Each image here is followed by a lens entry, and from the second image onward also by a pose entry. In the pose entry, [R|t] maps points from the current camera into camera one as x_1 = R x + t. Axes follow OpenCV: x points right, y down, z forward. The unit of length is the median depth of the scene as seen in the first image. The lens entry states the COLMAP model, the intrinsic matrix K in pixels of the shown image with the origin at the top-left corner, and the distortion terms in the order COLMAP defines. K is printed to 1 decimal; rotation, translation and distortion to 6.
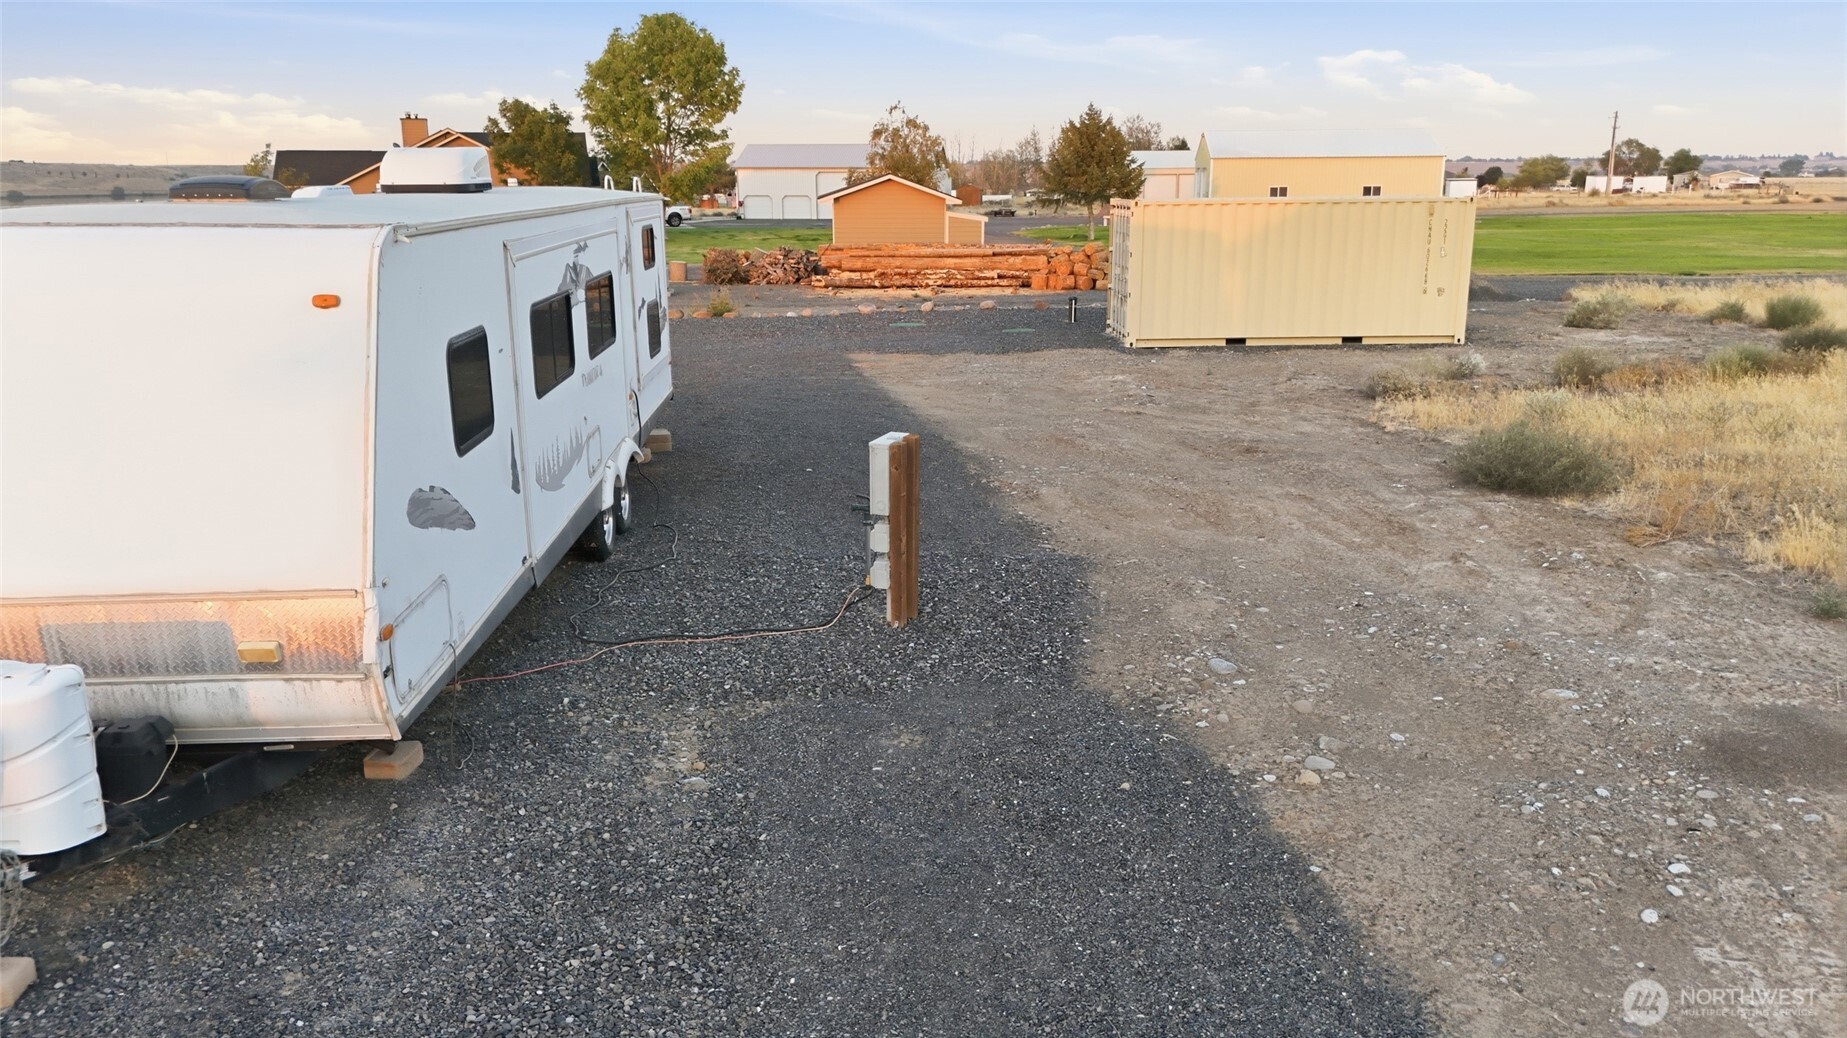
lens RADIAL K [[1437.7, 0, 923.5], [0, 1437.7, 519.0], [0, 0, 1]] dist [0.000369, -0.000941]
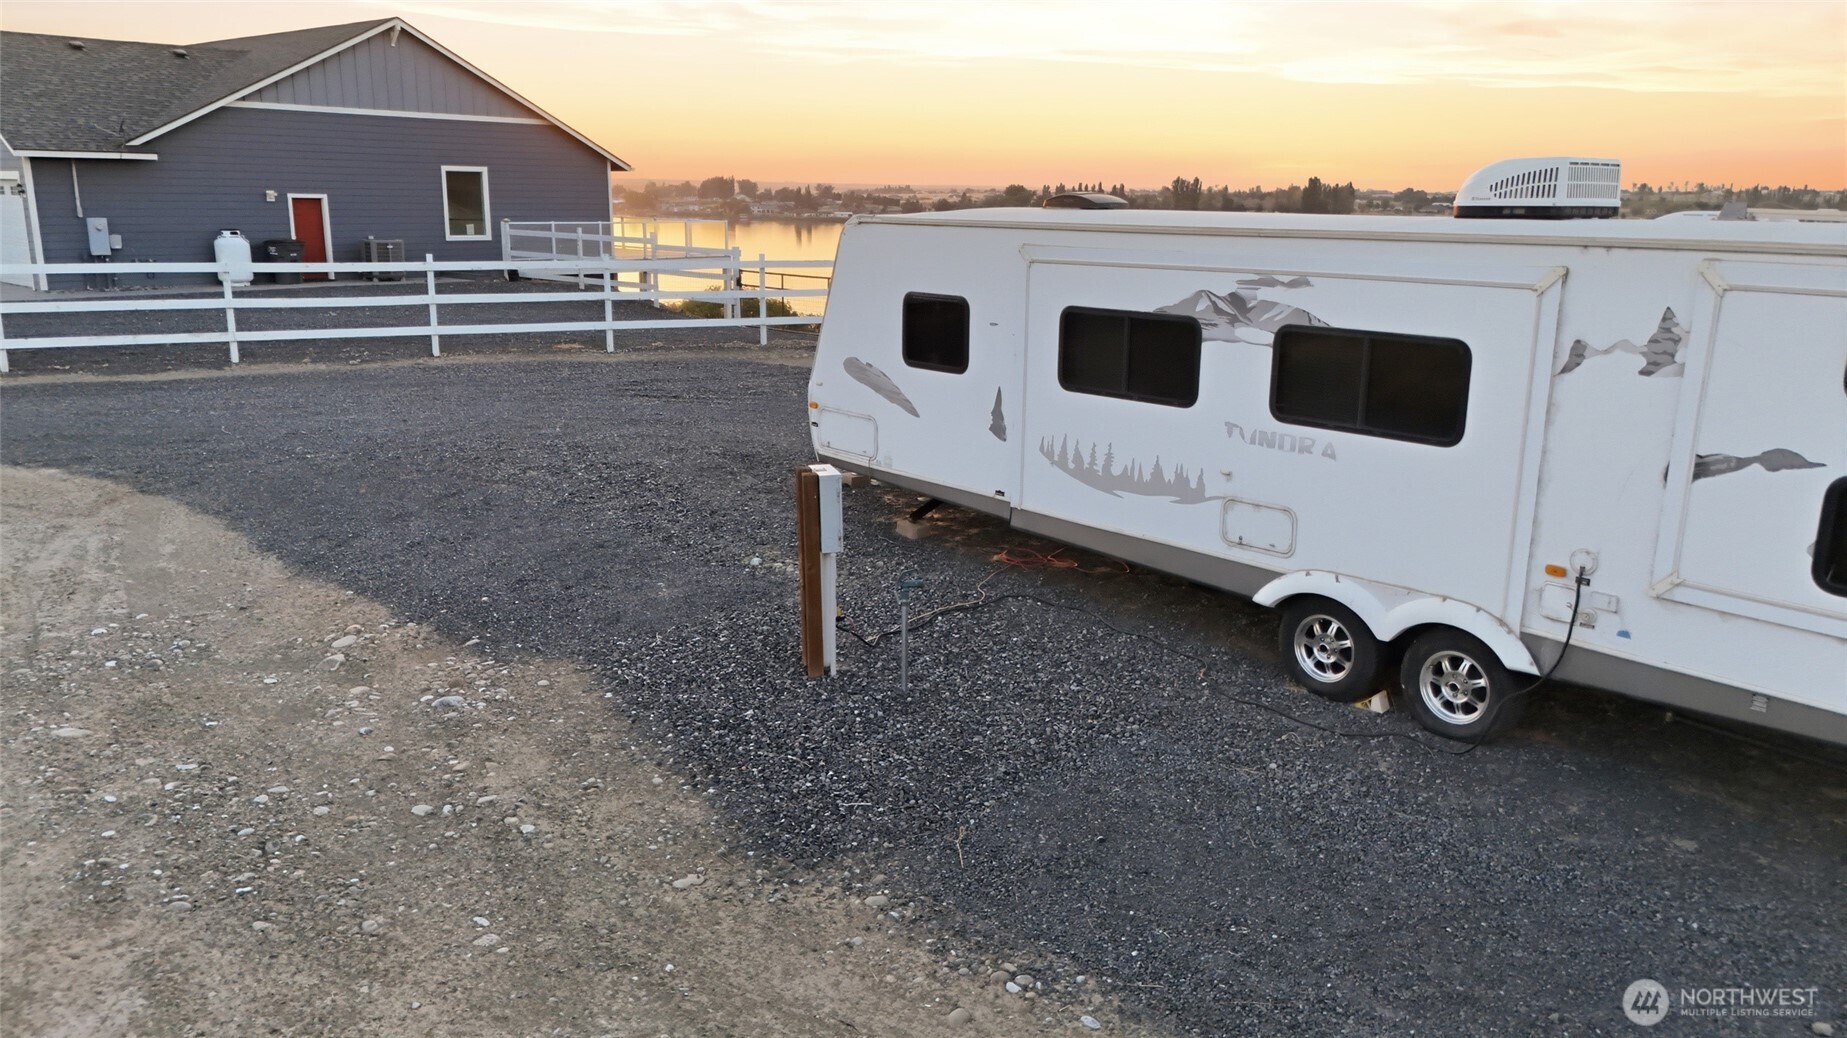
lens RADIAL K [[1437.7, 0, 923.5], [0, 1437.7, 519.0], [0, 0, 1]] dist [0.000369, -0.000941]
pose [[-0.813167, 0.117920, -0.569960, 0.498213], [-0.151199, 0.902843, 0.402509, -0.449444], [0.562048, 0.413484, -0.716333, 1.878854]]
